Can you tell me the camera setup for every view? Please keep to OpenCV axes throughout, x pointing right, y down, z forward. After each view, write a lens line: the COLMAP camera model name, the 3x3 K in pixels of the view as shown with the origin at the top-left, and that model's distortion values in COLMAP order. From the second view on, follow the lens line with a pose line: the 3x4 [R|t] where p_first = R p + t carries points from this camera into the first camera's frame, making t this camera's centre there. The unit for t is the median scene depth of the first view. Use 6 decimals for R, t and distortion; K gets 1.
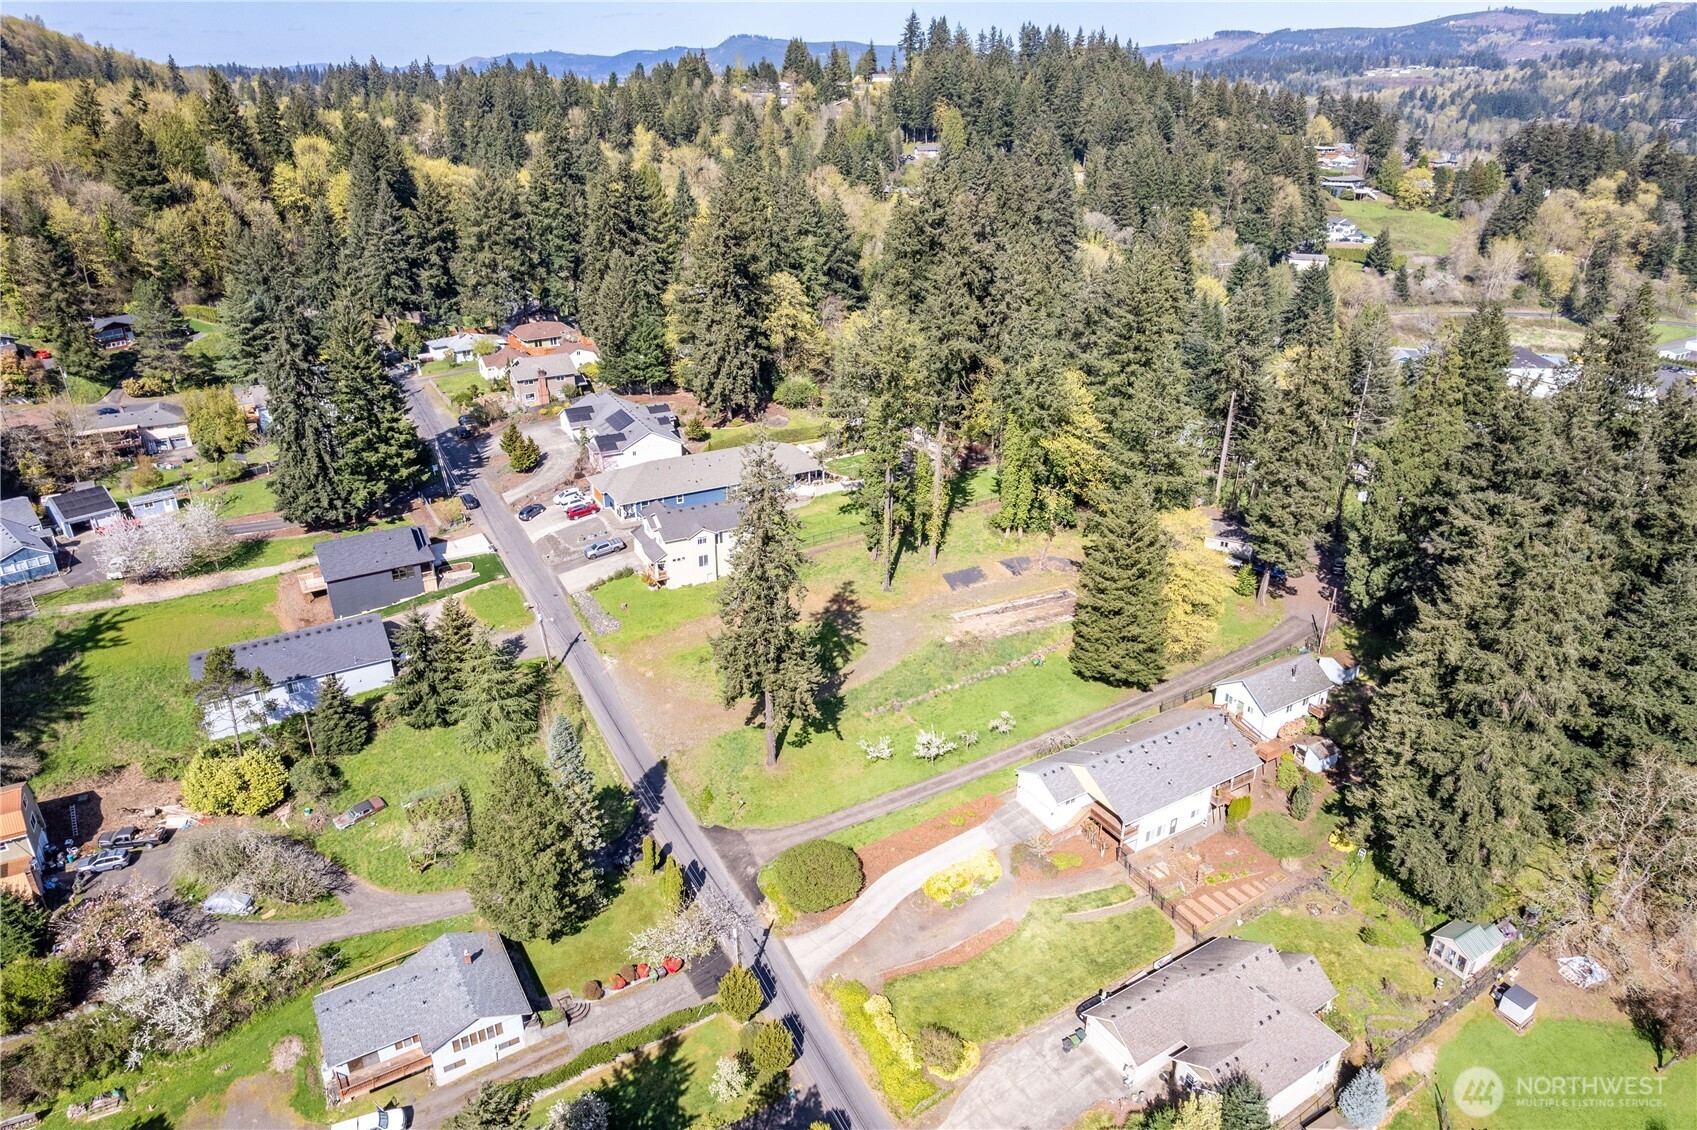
lens RADIAL K [[1091.5, 0, 848.5], [0, 1091.5, 565.0], [0, 0, 1]] dist [-0.084907, 0.078767]
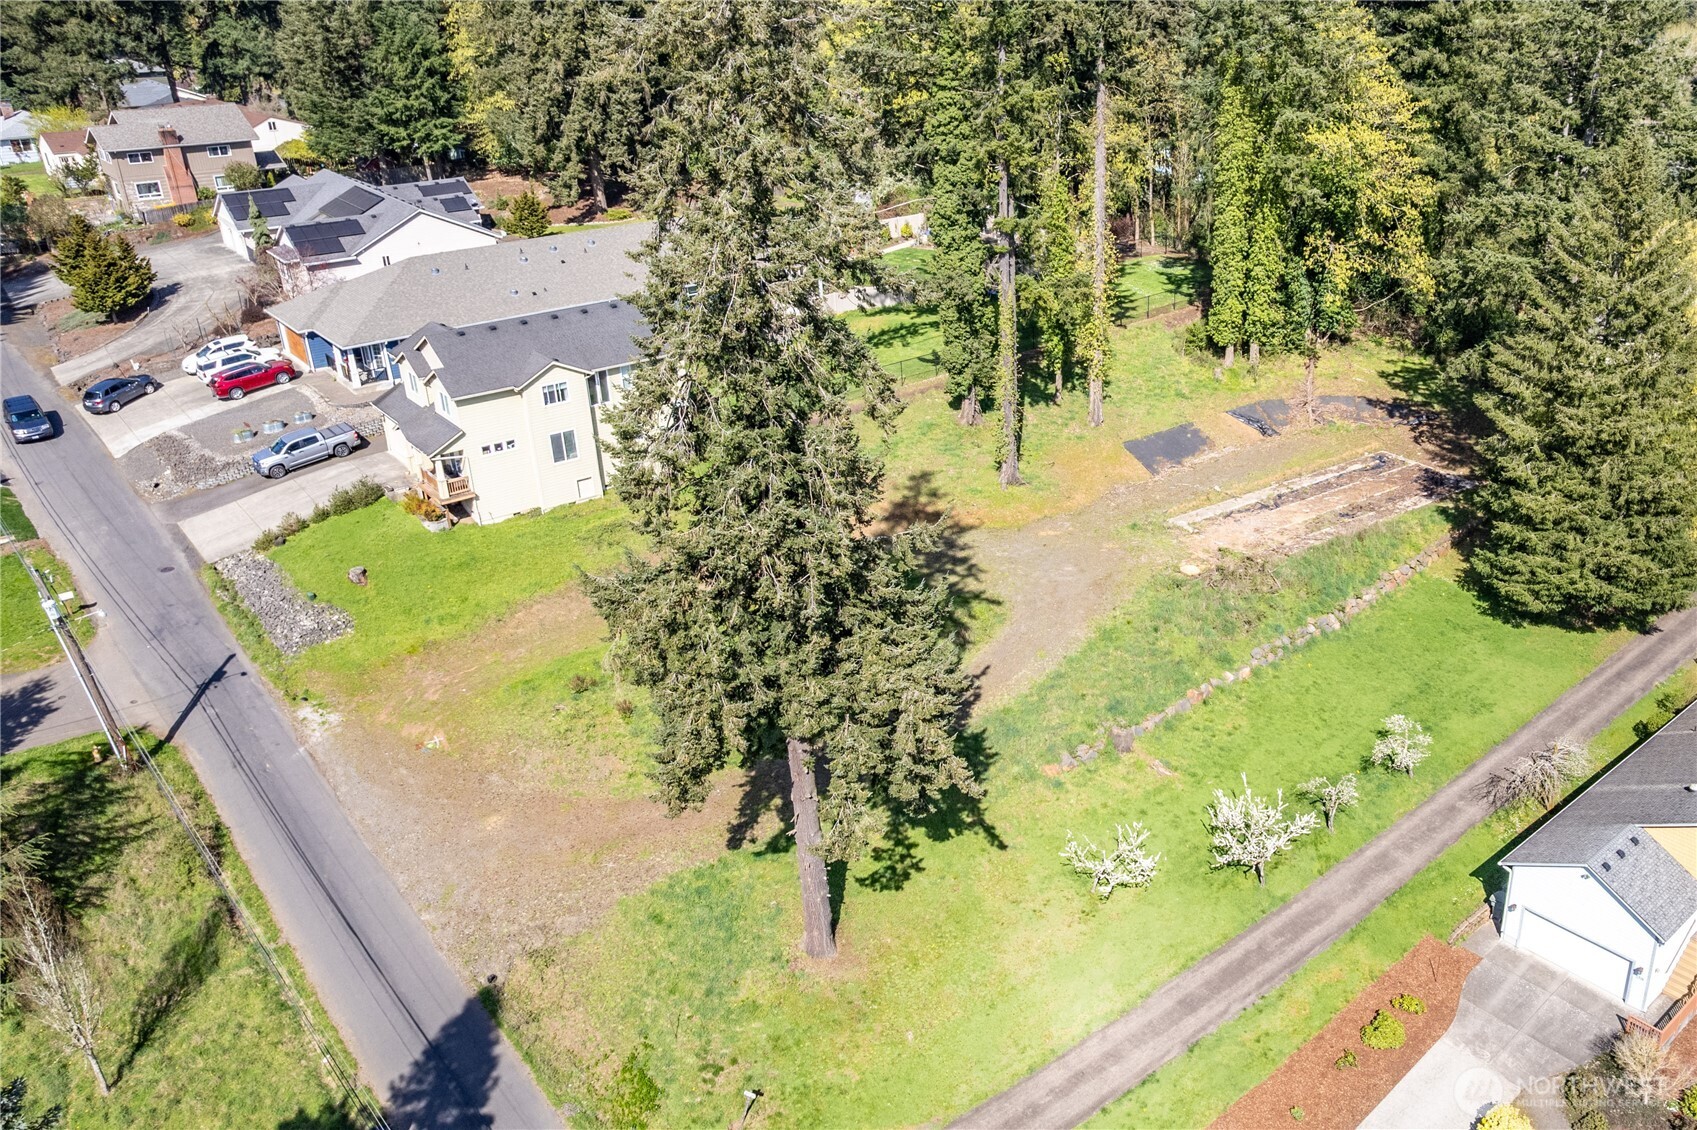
lens RADIAL K [[1320.1, 0, 1086.4], [0, 1320.1, 566.2], [0, 0, 1]] dist [-0.066617, 0.040984]
pose [[0.968676, -0.100558, 0.227057, -0.060447], [0.103258, 0.994655, -0.000017, 0.060240], [-0.225841, 0.023462, 0.973882, 0.489329]]
